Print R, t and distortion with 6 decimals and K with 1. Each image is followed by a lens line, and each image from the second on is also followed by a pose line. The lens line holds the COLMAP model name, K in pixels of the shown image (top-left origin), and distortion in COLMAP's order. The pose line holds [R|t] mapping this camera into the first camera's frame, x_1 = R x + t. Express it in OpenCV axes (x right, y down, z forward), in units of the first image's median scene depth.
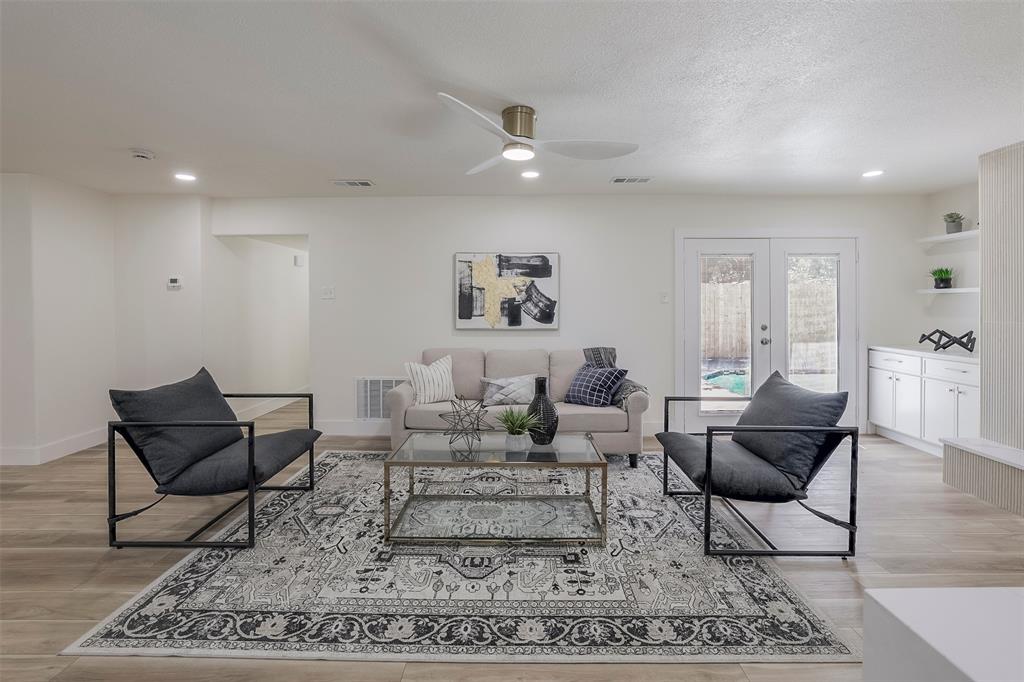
lens RADIAL K [[454.1, 0, 511.3], [0, 454.1, 311.9], [0, 0, 1]] dist [-0.047377, 0.016399]
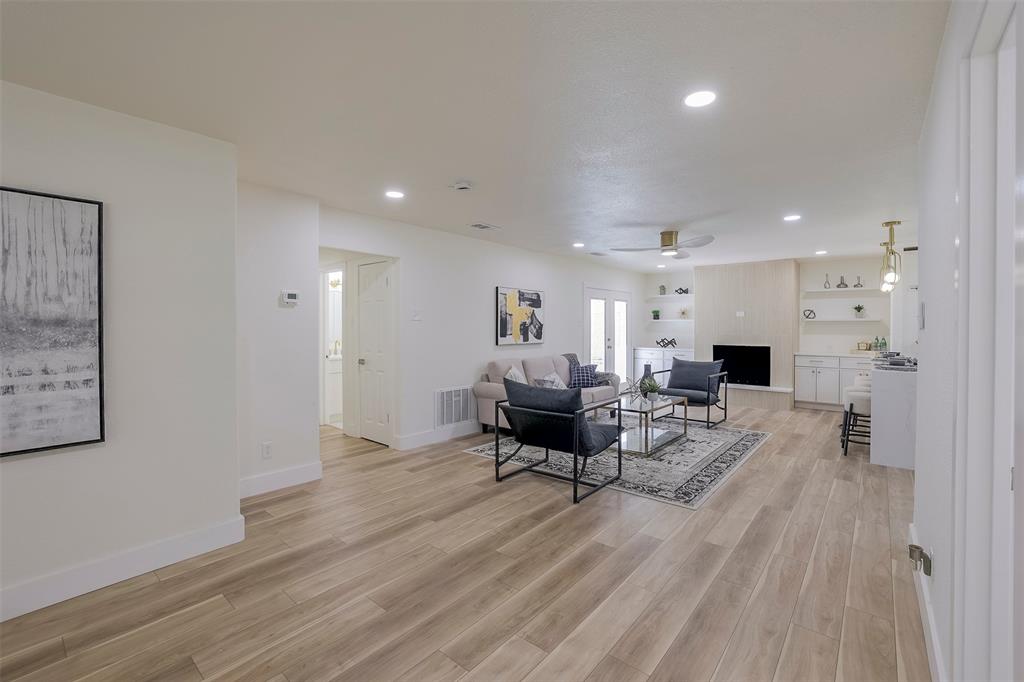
lens RADIAL K [[449.2, 0, 508.0], [0, 449.2, 330.2], [0, 0, 1]] dist [-0.052866, 0.016458]
pose [[0.638866, -0.003143, 0.769312, -1.109254], [0.013104, 0.999891, -0.006796, 0.004610], [-0.769207, 0.014423, 0.638837, 0.146951]]
